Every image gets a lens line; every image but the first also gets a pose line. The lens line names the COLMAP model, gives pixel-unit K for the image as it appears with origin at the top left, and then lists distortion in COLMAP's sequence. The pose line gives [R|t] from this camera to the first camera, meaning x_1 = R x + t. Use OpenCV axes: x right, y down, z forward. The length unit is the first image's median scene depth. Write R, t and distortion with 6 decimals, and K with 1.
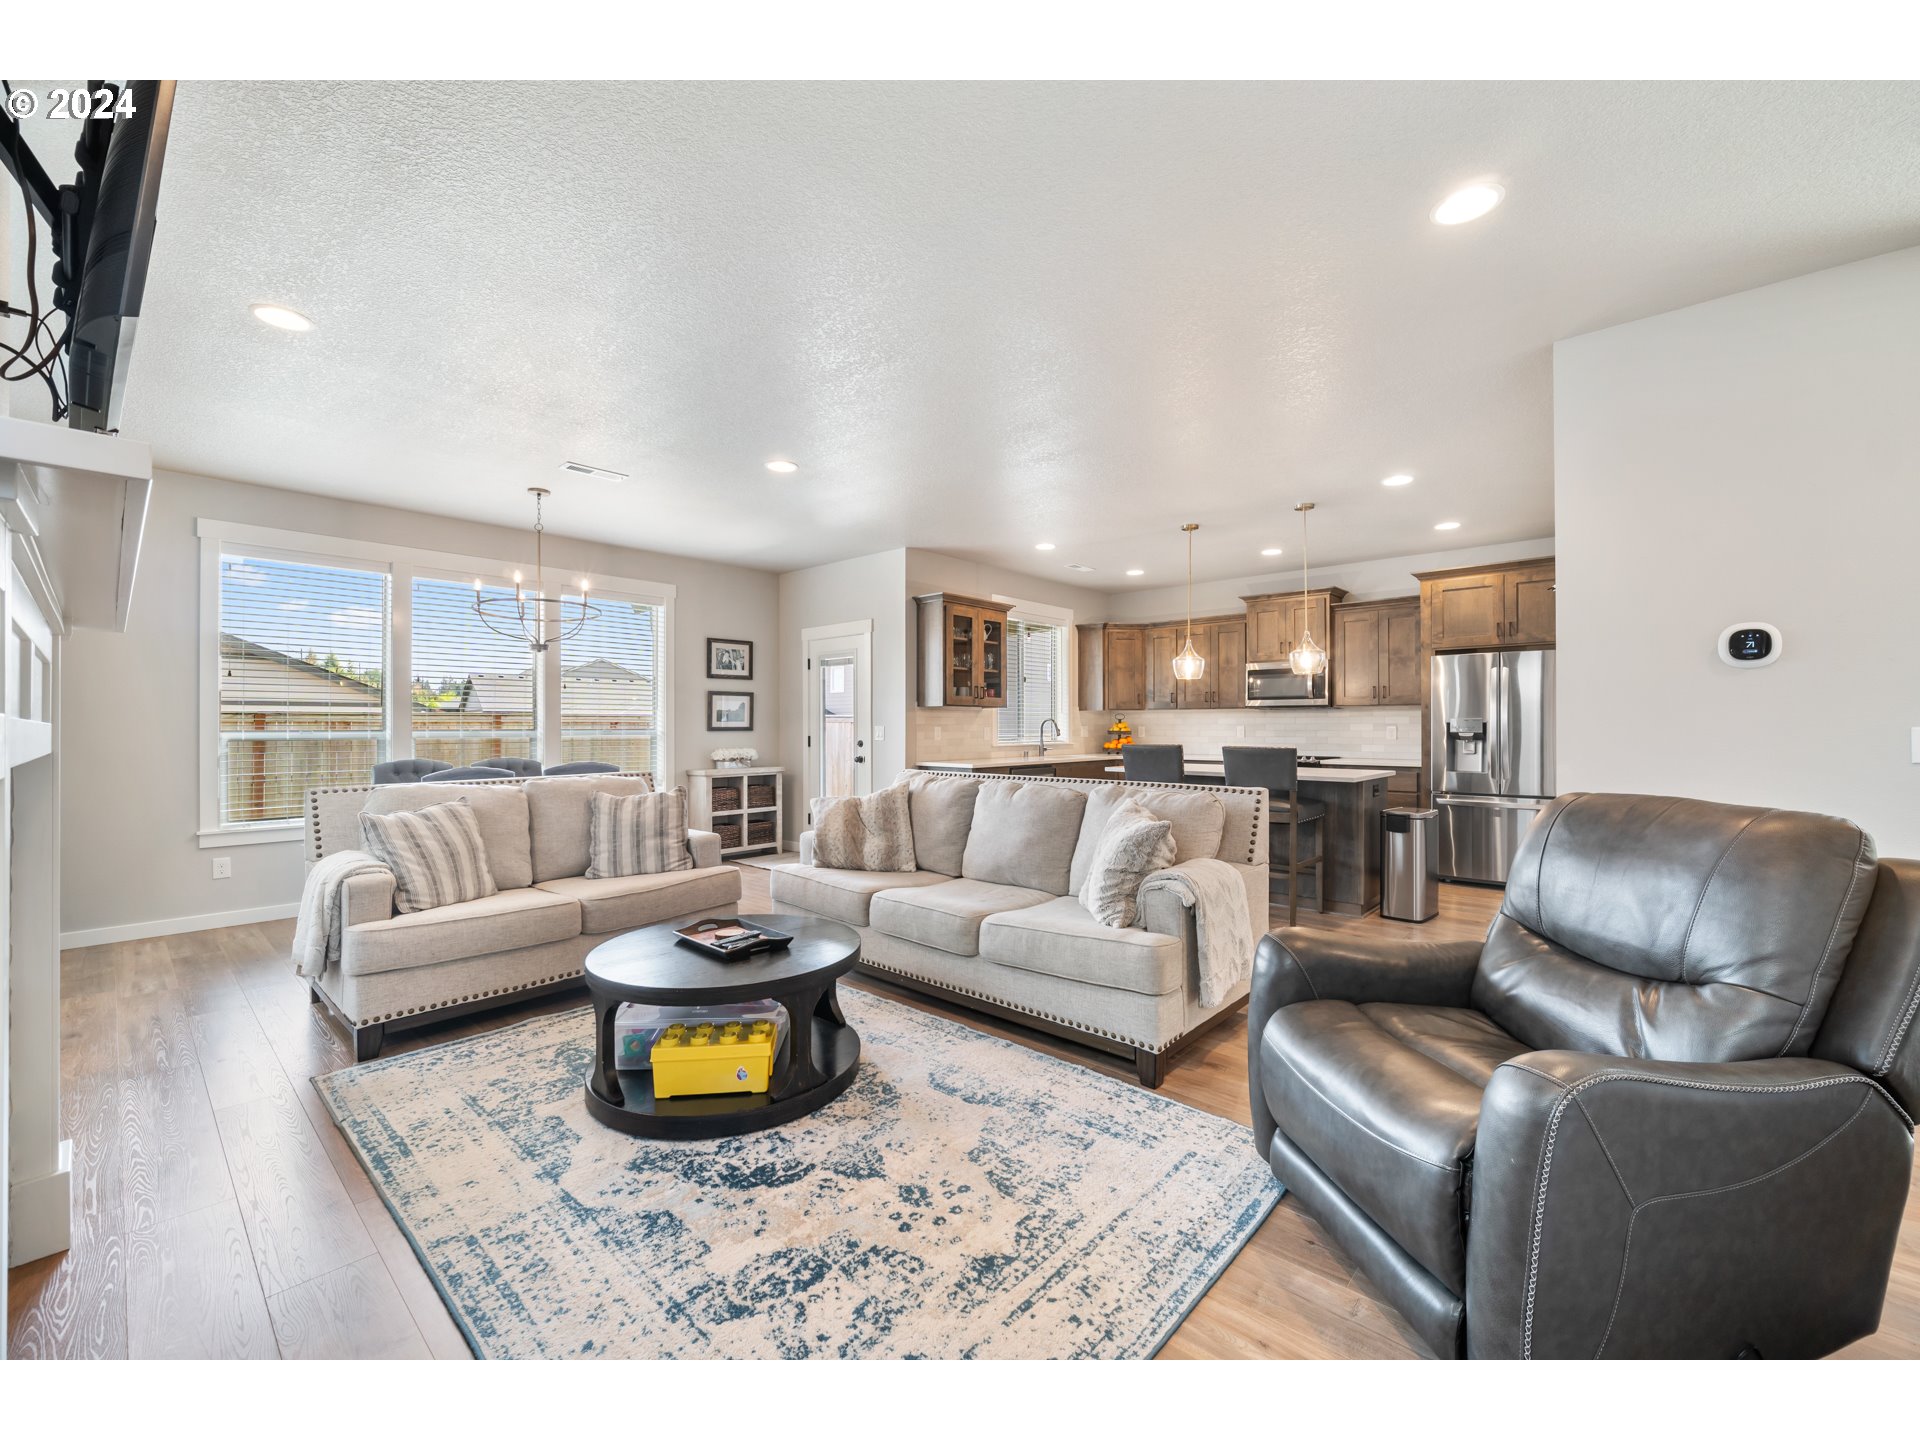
lens RADIAL K [[774.9, 0, 960.0], [0, 774.9, 720.0], [0, 0, 1]] dist [-0.012289, -0.000030]
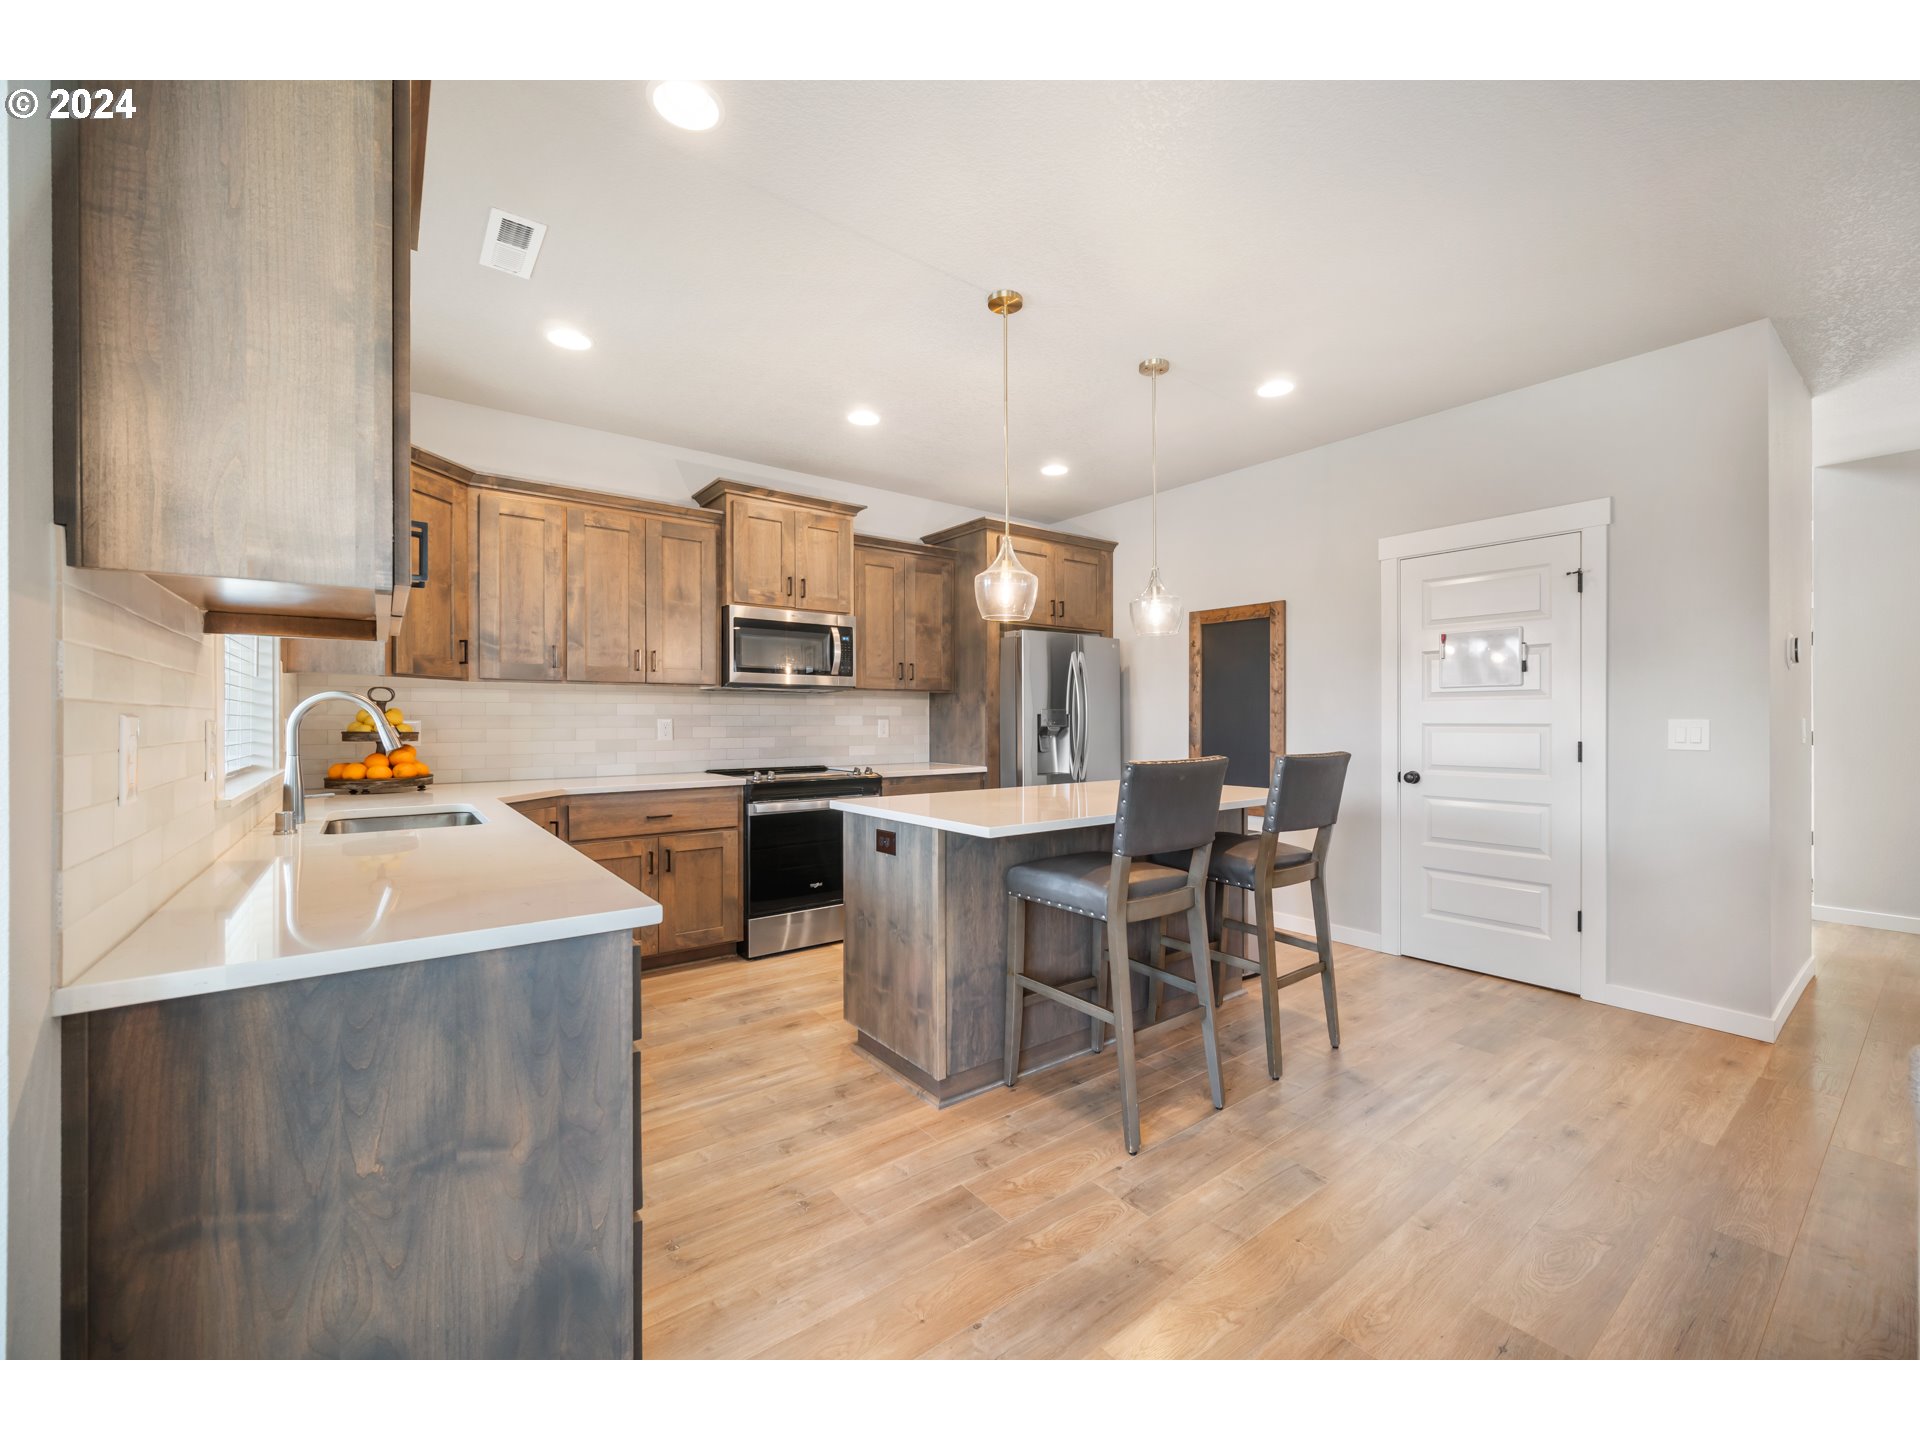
lens RADIAL K [[774.9, 0, 960.0], [0, 774.9, 720.0], [0, 0, 1]] dist [-0.012289, -0.000030]
pose [[0.181119, -0.001256, 0.983460, -0.143988], [-0.008438, 0.999960, 0.002832, 0.005872], [-0.983425, -0.008811, 0.181102, 0.777360]]
